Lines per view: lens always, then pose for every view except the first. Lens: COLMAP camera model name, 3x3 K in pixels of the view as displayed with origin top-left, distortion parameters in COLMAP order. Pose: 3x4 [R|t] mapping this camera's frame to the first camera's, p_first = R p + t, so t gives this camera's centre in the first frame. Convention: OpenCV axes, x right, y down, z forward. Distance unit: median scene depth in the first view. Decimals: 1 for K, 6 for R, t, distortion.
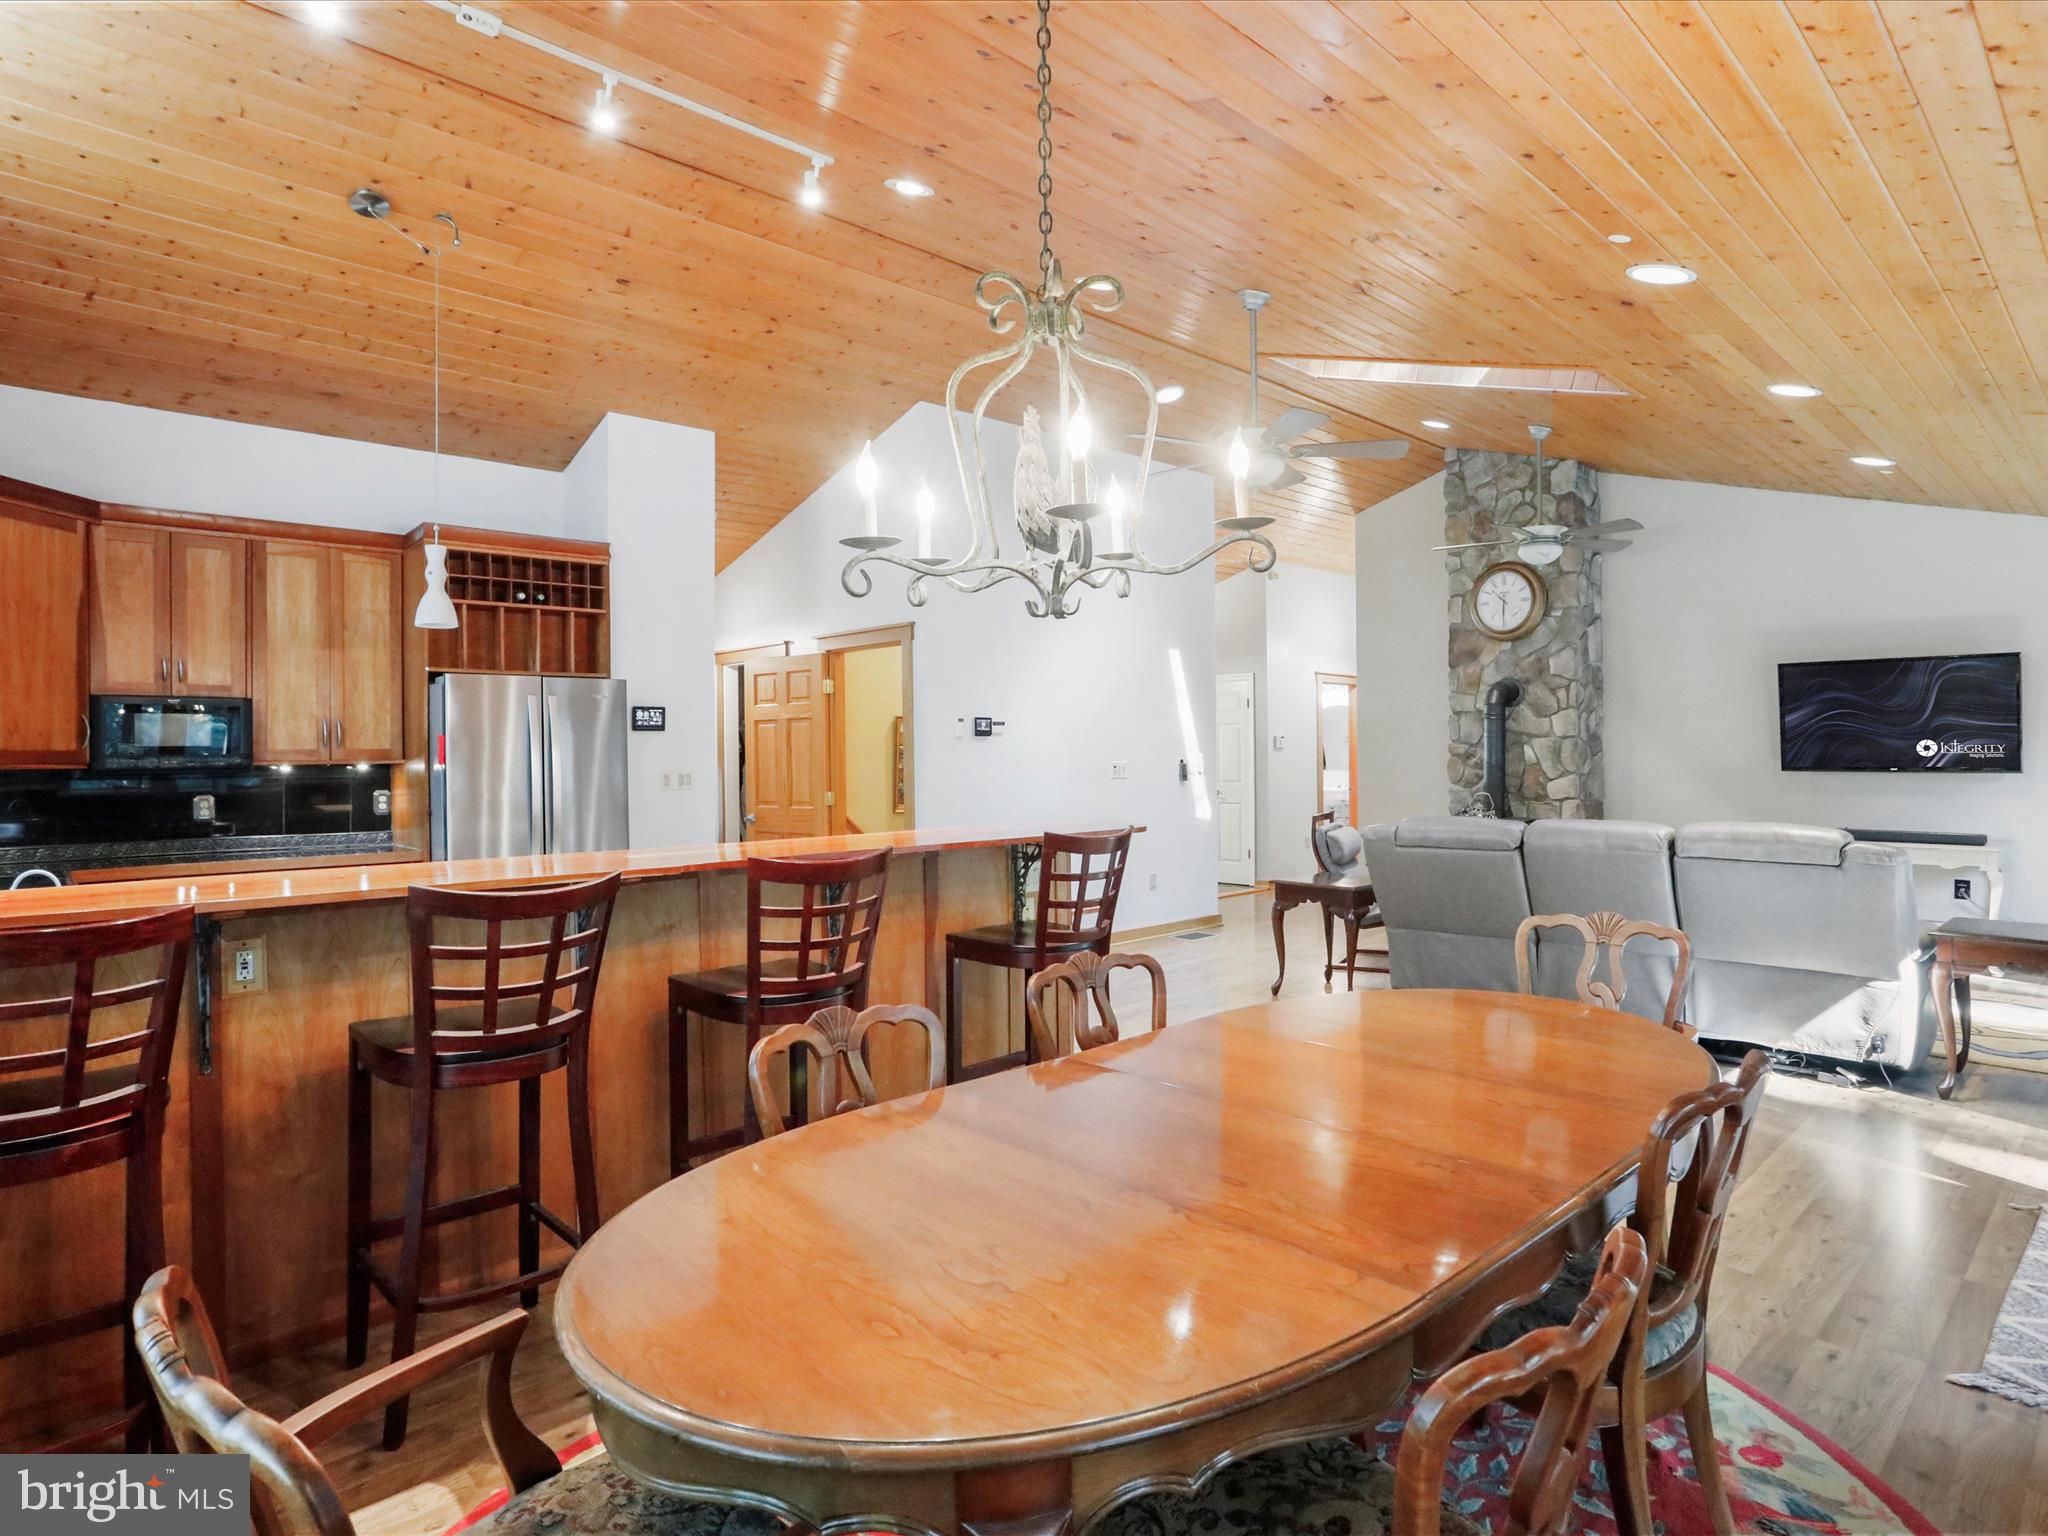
lens RADIAL K [[1122.1, 0, 1032.7], [0, 1122.1, 741.9], [0, 0, 1]] dist [-0.073180, 0.040156]
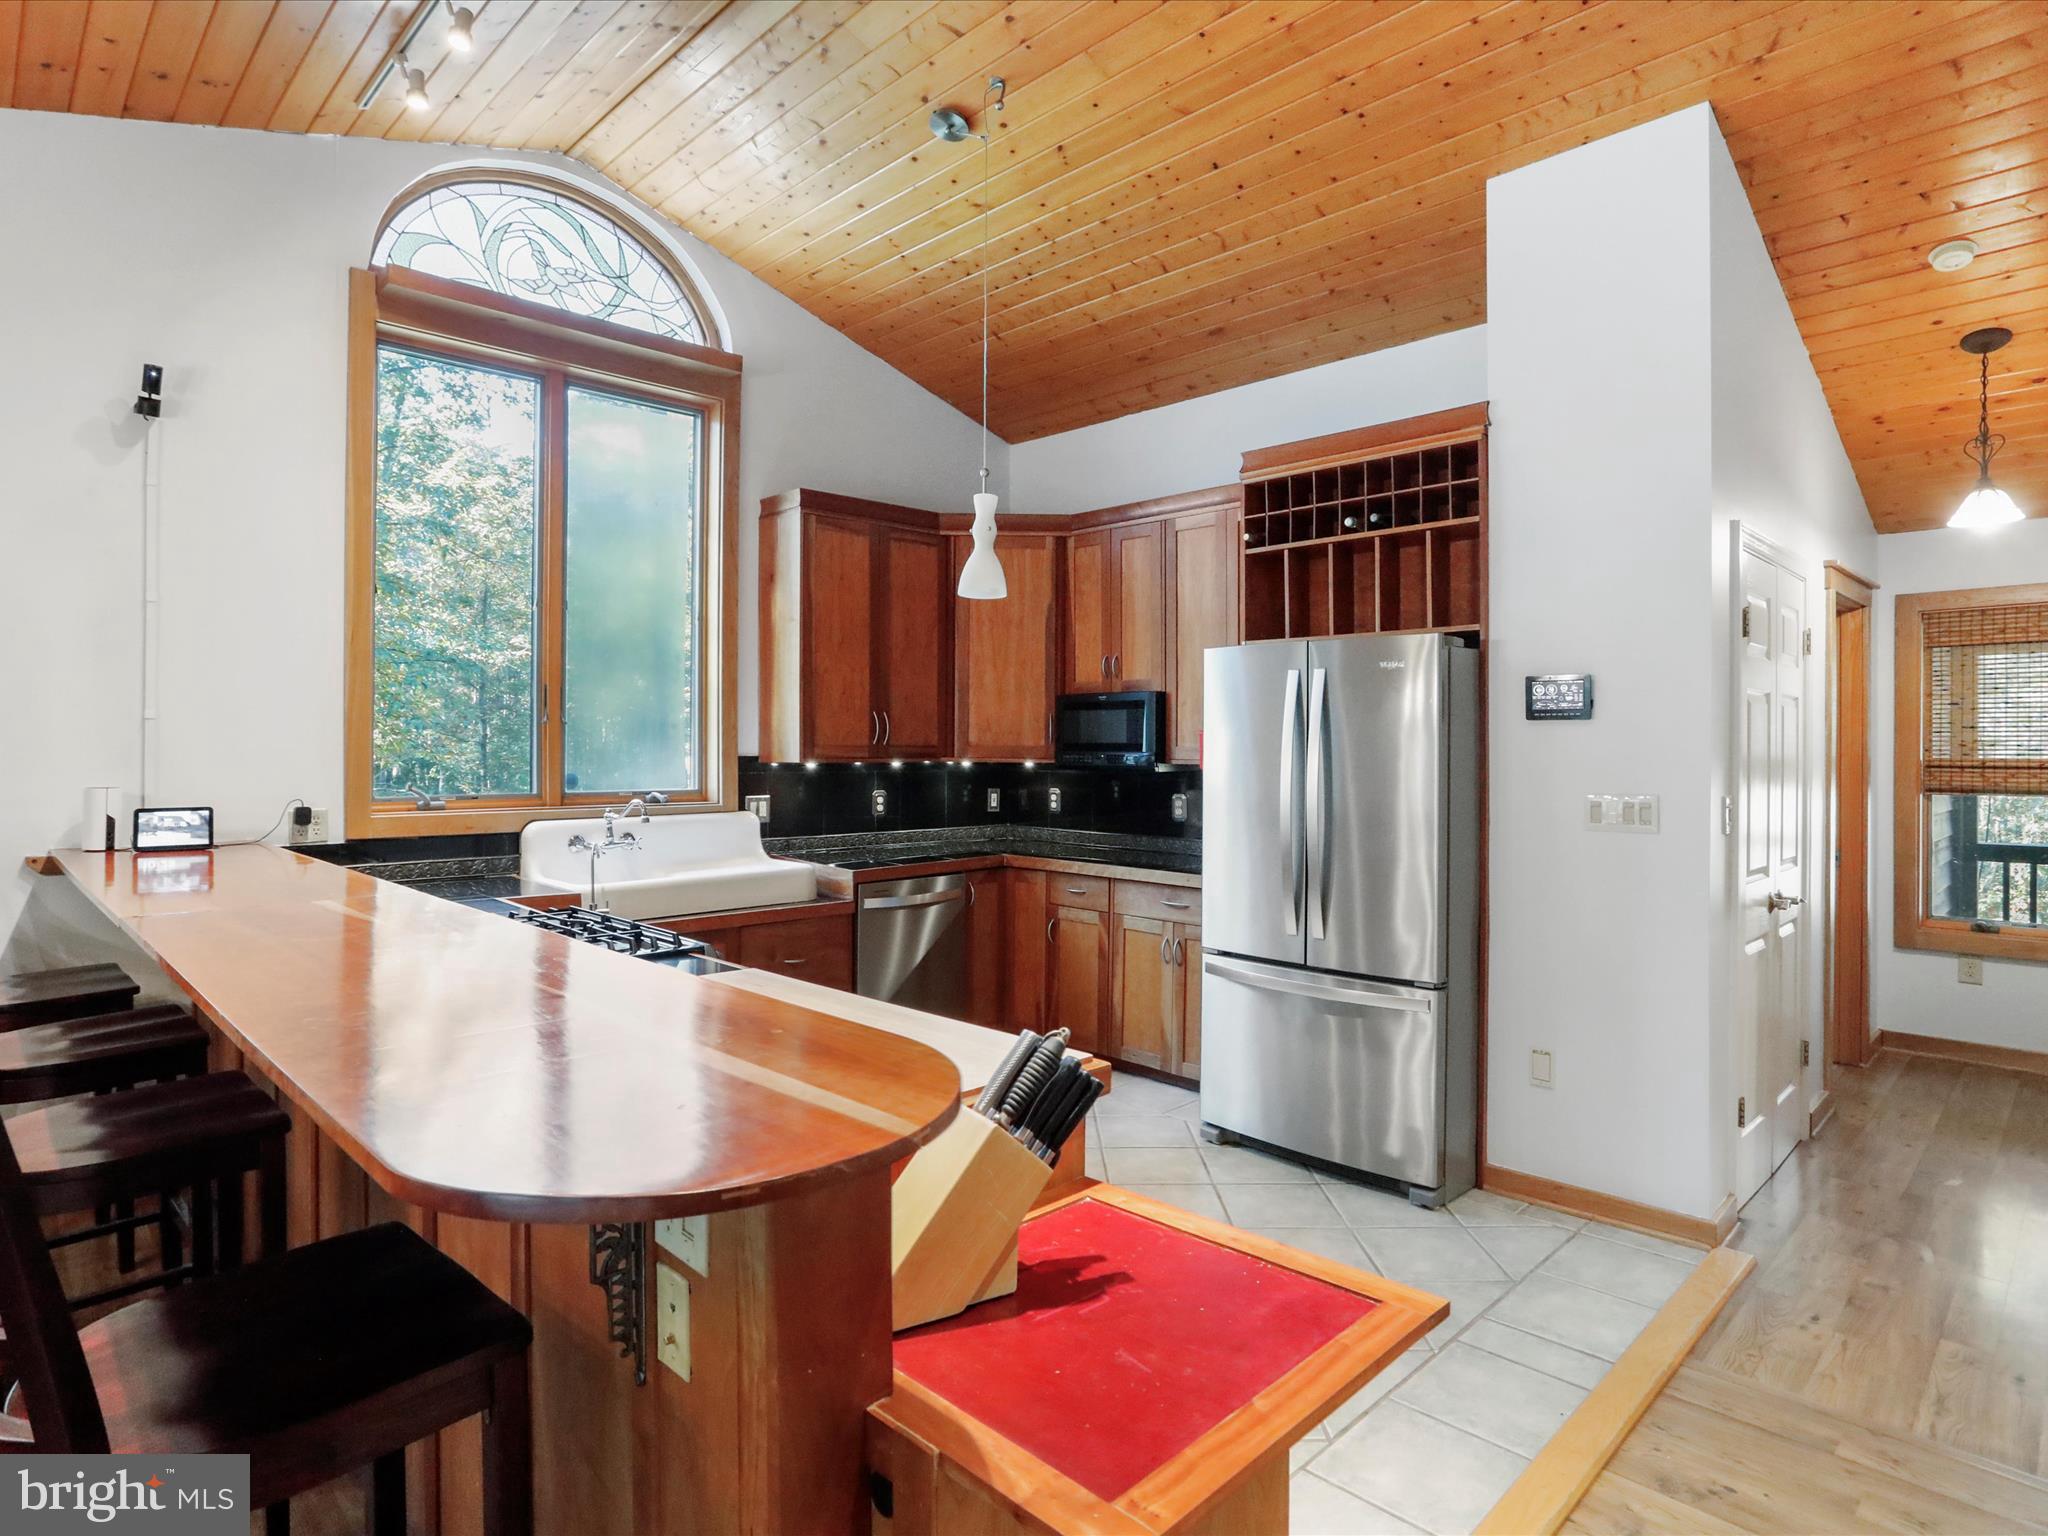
lens RADIAL K [[1122.1, 0, 1032.7], [0, 1122.1, 741.9], [0, 0, 1]] dist [-0.073180, 0.040156]
pose [[0.019697, 0.003079, -0.999801, 0.214070], [-0.003183, 0.999990, 0.003016, 0.000559], [0.999801, 0.003123, 0.019706, 0.798606]]
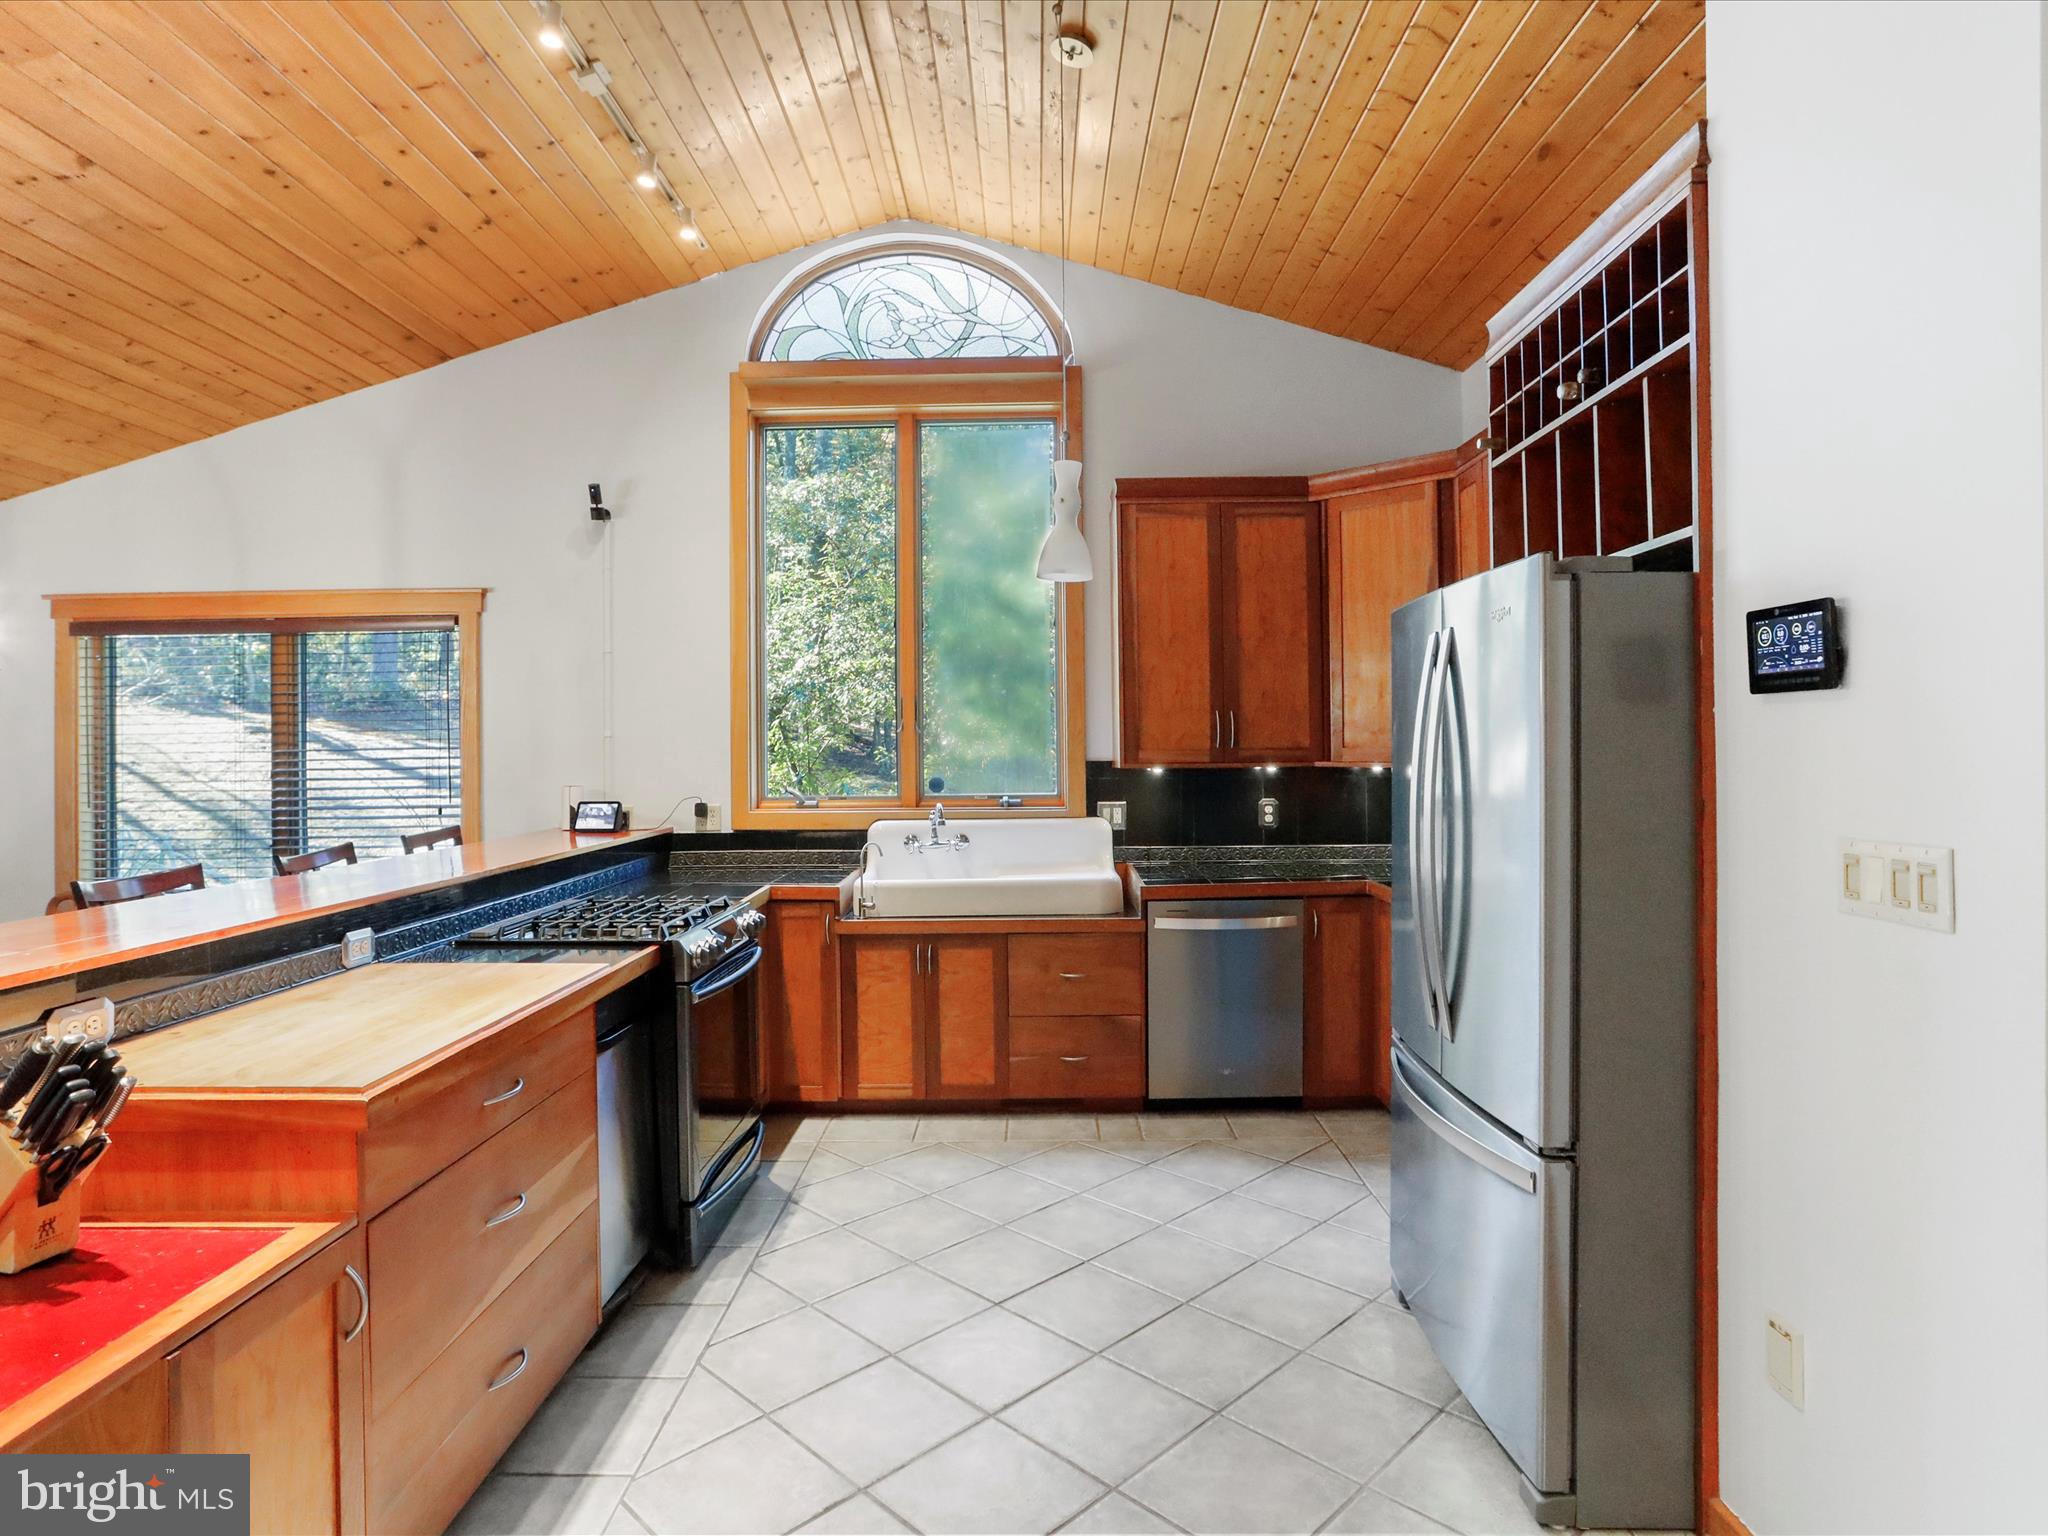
lens RADIAL K [[1122.1, 0, 1032.7], [0, 1122.1, 741.9], [0, 0, 1]] dist [-0.073180, 0.040156]
pose [[-0.696002, 0.008972, -0.717984, -0.014234], [0.014219, 0.999898, -0.001288, 0.000726], [0.717899, -0.011105, -0.696058, 1.153292]]
